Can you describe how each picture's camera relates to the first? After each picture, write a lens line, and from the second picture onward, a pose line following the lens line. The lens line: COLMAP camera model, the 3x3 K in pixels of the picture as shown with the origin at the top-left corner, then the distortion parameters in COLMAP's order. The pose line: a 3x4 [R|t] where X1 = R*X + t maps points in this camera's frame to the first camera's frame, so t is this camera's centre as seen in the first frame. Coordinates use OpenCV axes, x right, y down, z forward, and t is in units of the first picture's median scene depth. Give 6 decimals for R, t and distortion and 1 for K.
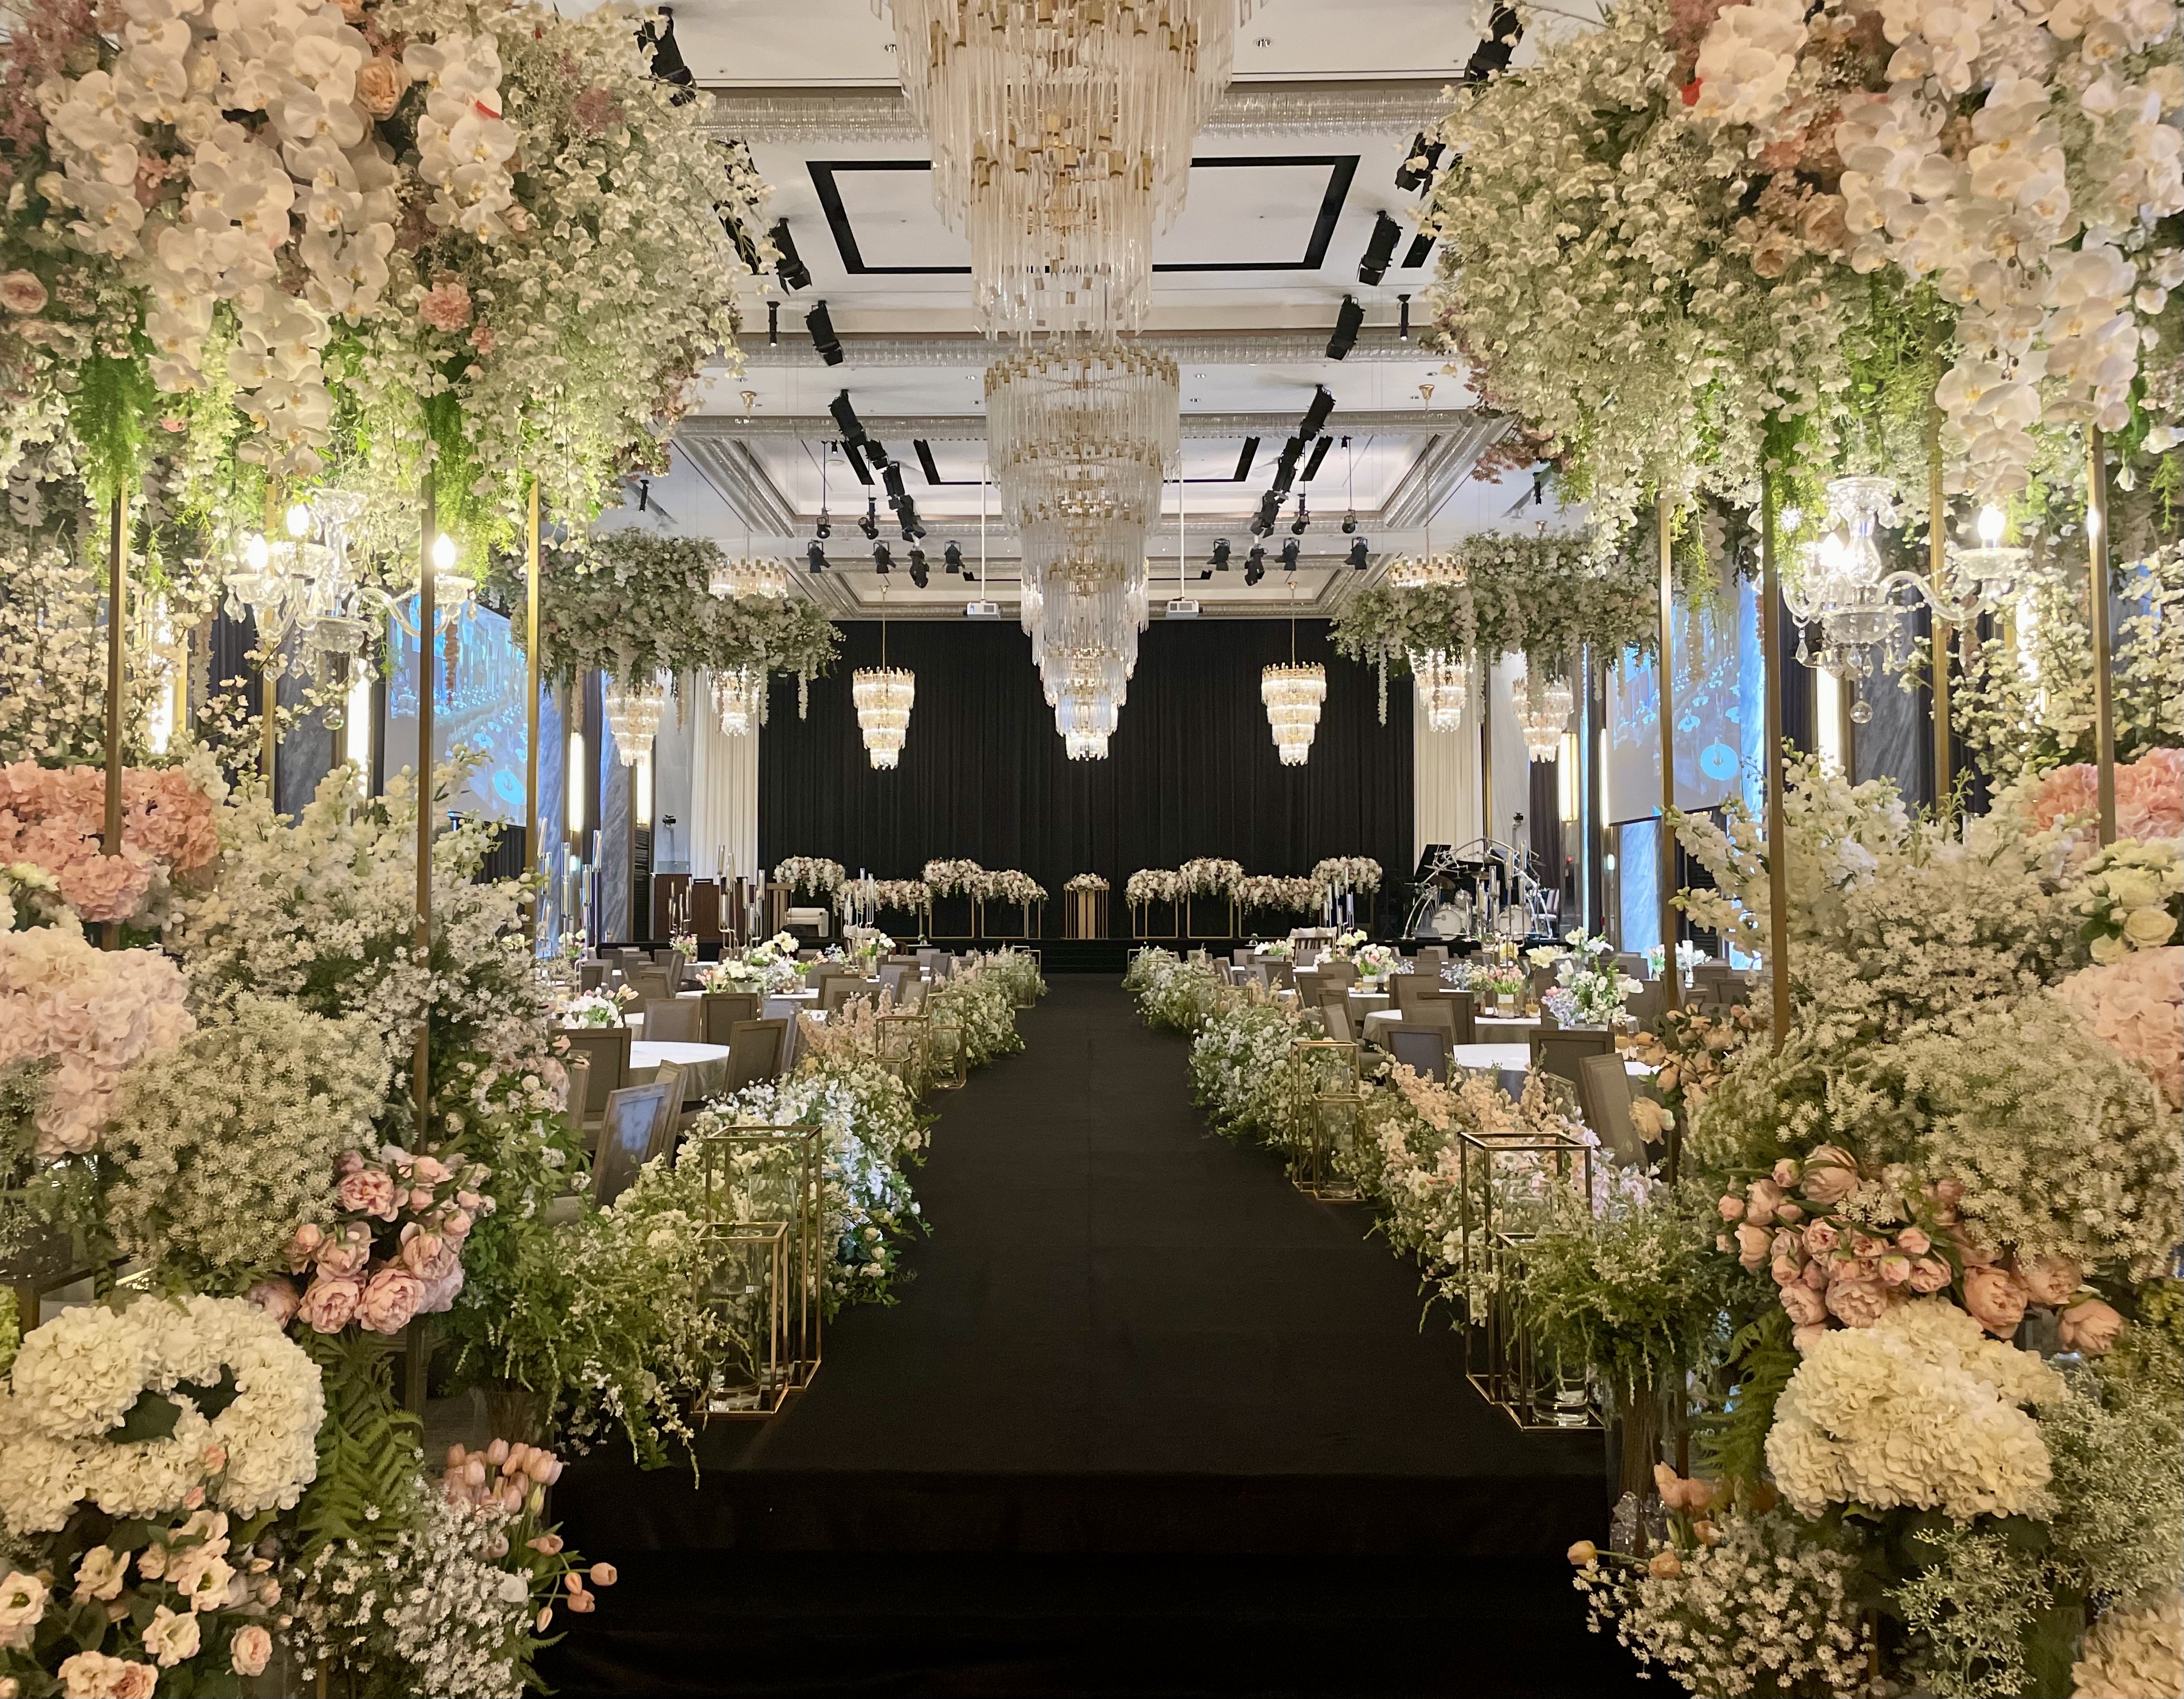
lens RADIAL K [[1759.0, 0, 1062.1], [0, 1759.0, 838.6], [0, 0, 1]] dist [0.045373, -0.020268]
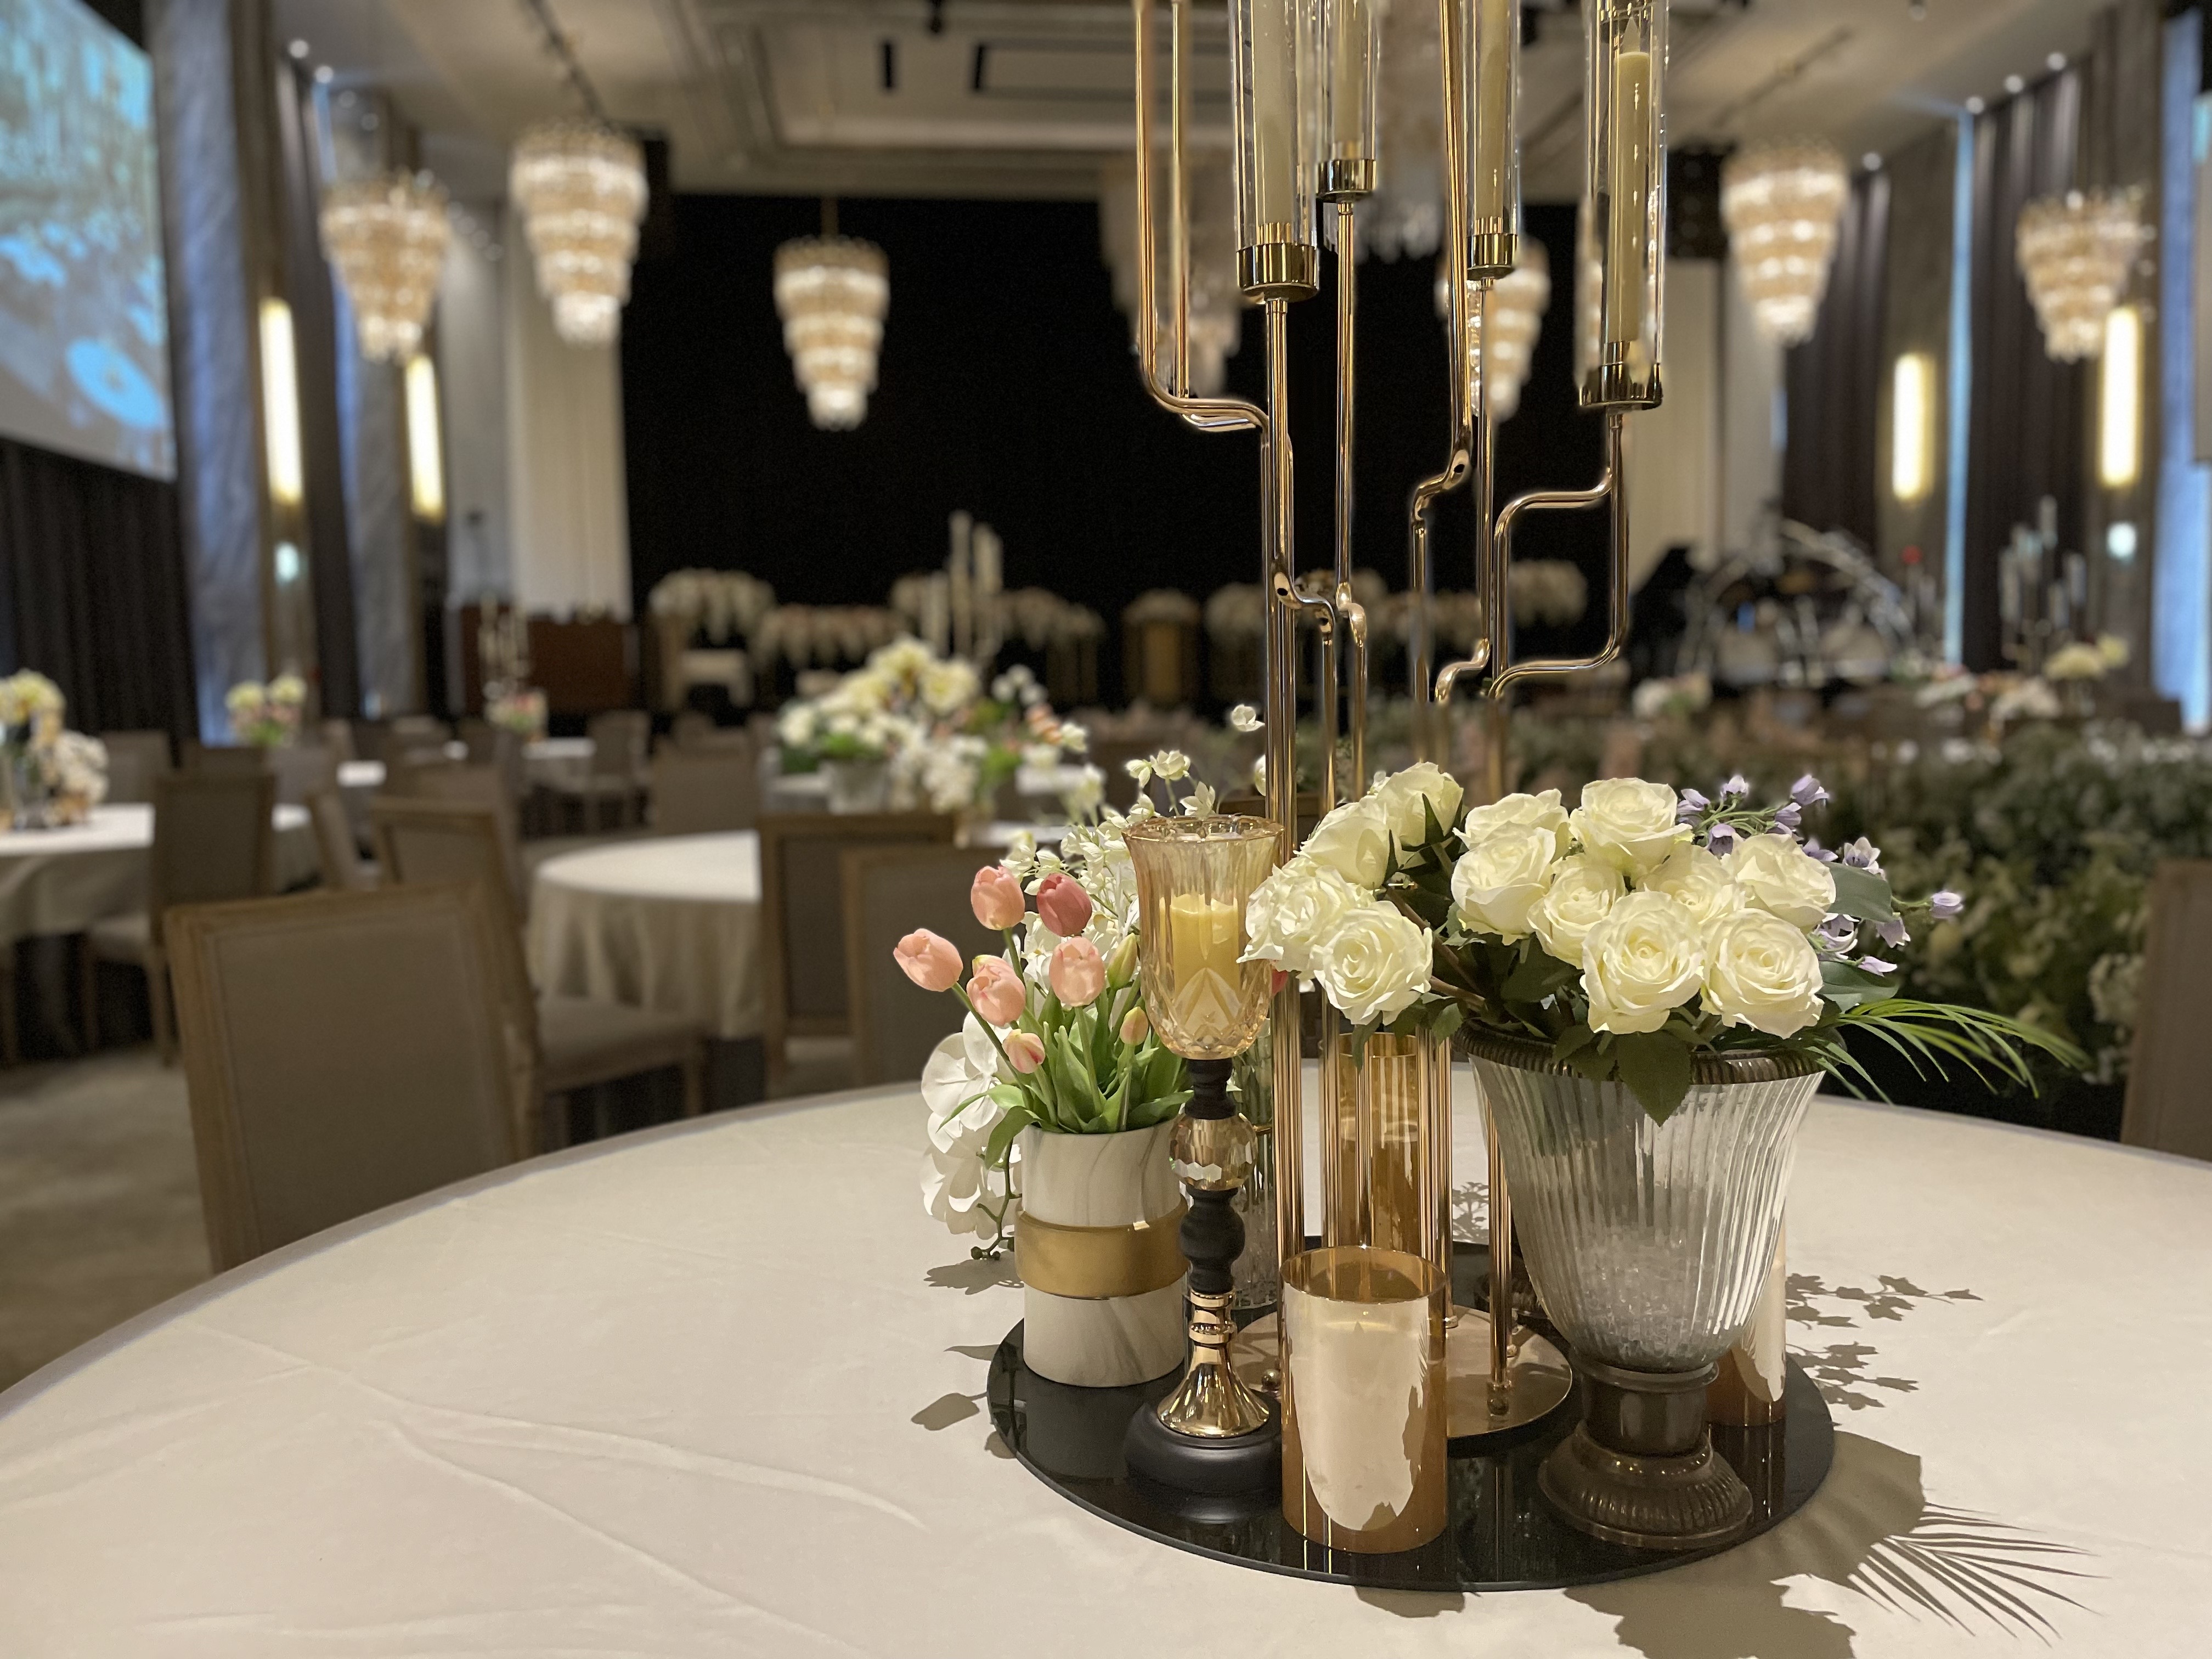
lens RADIAL K [[1677.9, 0, 1089.1], [0, 1677.9, 821.5], [0, 0, 1]] dist [0.047810, -0.010189]
pose [[0.992007, -0.026441, 0.123378, -0.194959], [0.011265, 0.992452, 0.122119, 0.058752], [-0.125676, -0.119753, 0.984817, 0.861414]]
